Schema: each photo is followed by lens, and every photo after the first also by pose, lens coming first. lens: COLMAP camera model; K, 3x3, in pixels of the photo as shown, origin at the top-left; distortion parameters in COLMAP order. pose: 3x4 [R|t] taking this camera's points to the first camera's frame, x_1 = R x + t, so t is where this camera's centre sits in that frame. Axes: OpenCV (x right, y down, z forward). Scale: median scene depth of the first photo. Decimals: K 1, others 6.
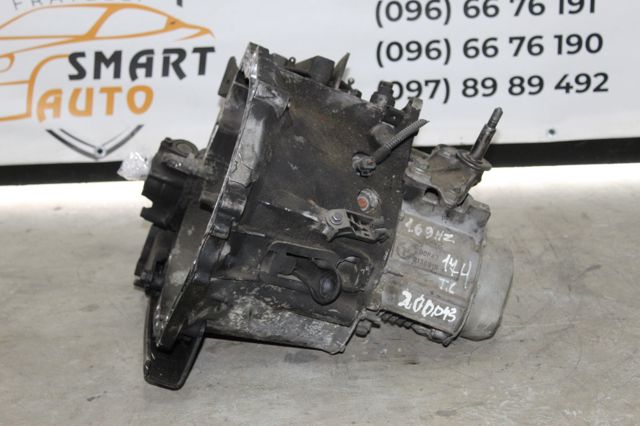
lens RADIAL K [[1325.5, 0, 318.8], [0, 1325.5, 215.0], [0, 0, 1]] dist [0.030113, 0.000000]
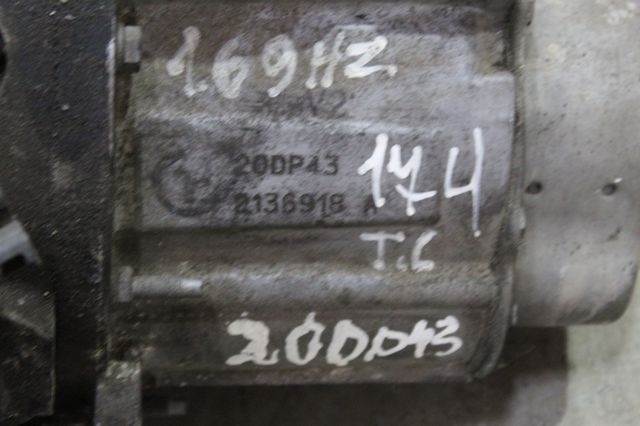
lens RADIAL K [[1417.3, 0, 320.0], [0, 1417.3, 212.5], [0, 0, 1]] dist [0.017785, 0.000000]
pose [[0.966412, -0.186523, -0.176795, 0.101975], [0.247881, 0.858121, 0.449648, -0.060086], [0.067841, -0.478370, 0.875534, 0.599233]]
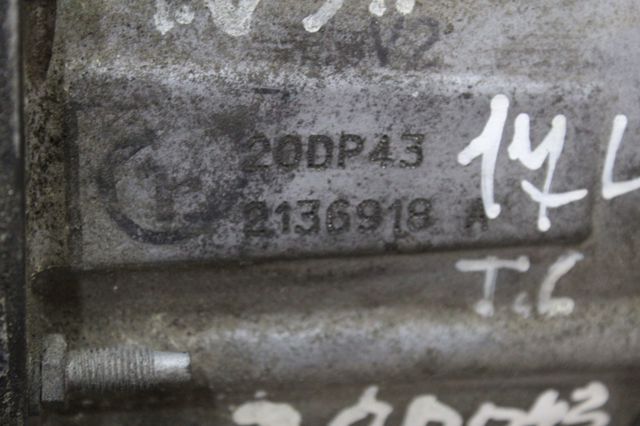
lens RADIAL K [[1417.3, 0, 319.3], [0, 1417.3, 212.1], [0, 0, 1]] dist [0.017785, 0.000000]
pose [[0.968267, -0.174220, -0.179181, 0.081706], [0.244650, 0.807189, 0.537208, -0.034753], [0.051041, -0.563998, 0.824197, 0.680384]]
